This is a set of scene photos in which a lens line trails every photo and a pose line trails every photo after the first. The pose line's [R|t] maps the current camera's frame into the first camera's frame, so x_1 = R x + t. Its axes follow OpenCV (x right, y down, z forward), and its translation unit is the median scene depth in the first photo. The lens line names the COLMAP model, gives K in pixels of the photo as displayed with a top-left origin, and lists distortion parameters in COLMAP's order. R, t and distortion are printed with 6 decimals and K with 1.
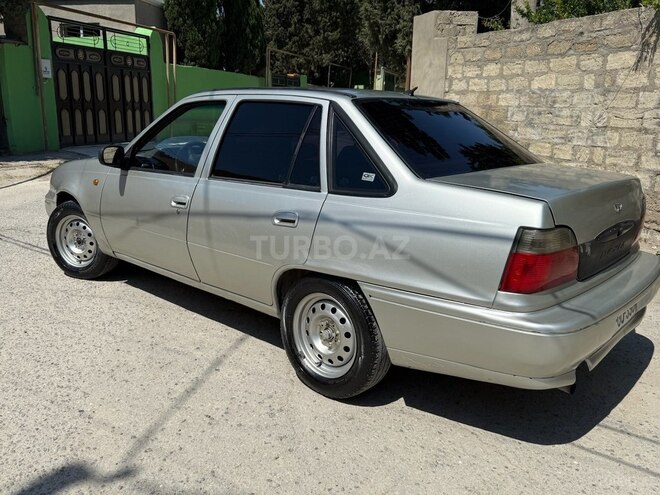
lens RADIAL K [[561.0, 0, 330.0], [0, 561.0, 247.5], [0, 0, 1]] dist [0.000286, -0.003927]
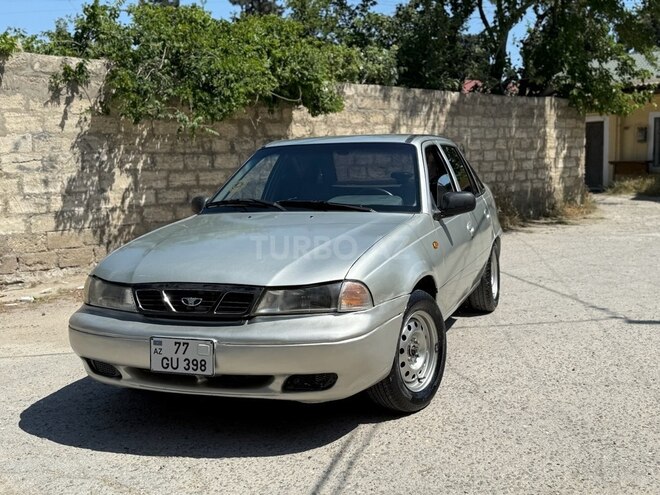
lens RADIAL K [[757.5, 0, 330.0], [0, 757.5, 247.5], [0, 0, 1]] dist [0.222921, -0.533472]
pose [[-0.378749, -0.118751, 0.917849, -0.815230], [0.234034, 0.947213, 0.219124, -0.231347], [-0.895420, 0.297801, -0.330964, 0.896069]]
